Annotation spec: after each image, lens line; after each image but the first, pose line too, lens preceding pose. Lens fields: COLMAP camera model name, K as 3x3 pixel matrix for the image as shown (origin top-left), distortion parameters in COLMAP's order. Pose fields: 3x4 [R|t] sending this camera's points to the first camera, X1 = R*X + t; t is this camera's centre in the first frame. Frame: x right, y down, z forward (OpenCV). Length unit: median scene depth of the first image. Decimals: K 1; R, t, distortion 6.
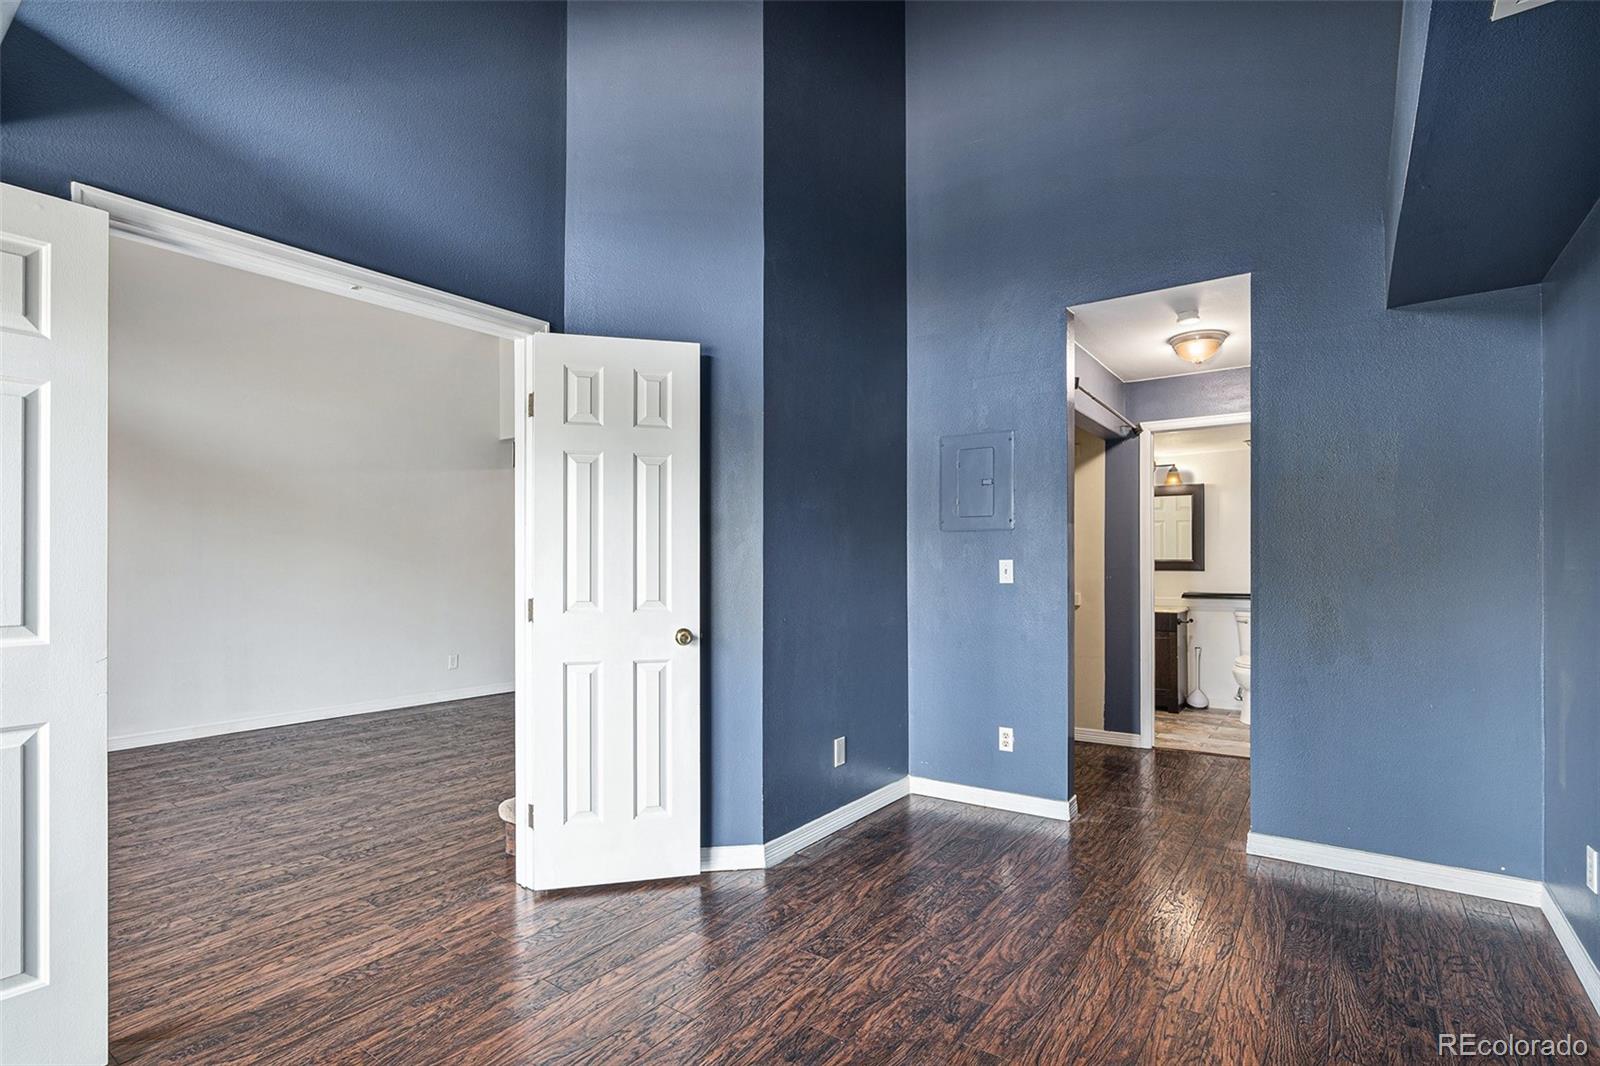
lens RADIAL K [[756.6, 0, 790.9], [0, 756.6, 560.4], [0, 0, 1]] dist [-0.015970, 0.004030]
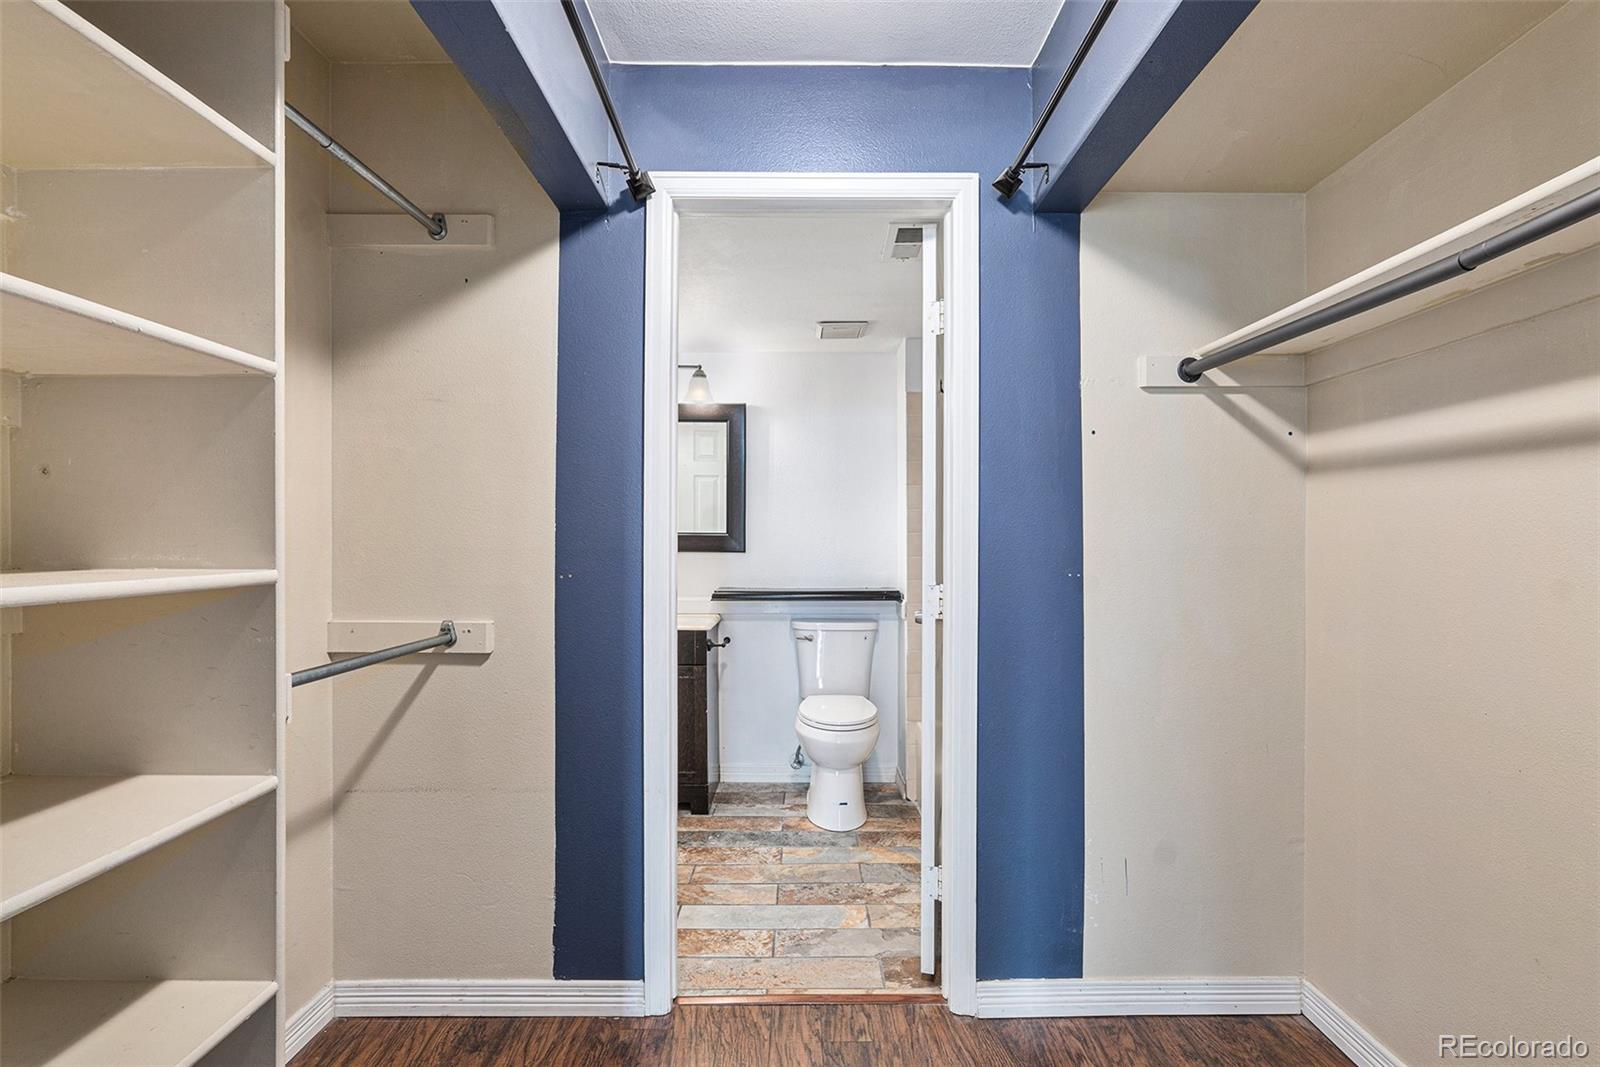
lens RADIAL K [[756.6, 0, 794.7], [0, 756.6, 541.8], [0, 0, 1]] dist [-0.015970, 0.004030]
pose [[0.806031, 0.002071, 0.591870, 0.237143], [-0.009172, 0.999918, 0.008991, 0.000211], [-0.591802, -0.012675, 0.805984, 0.515601]]
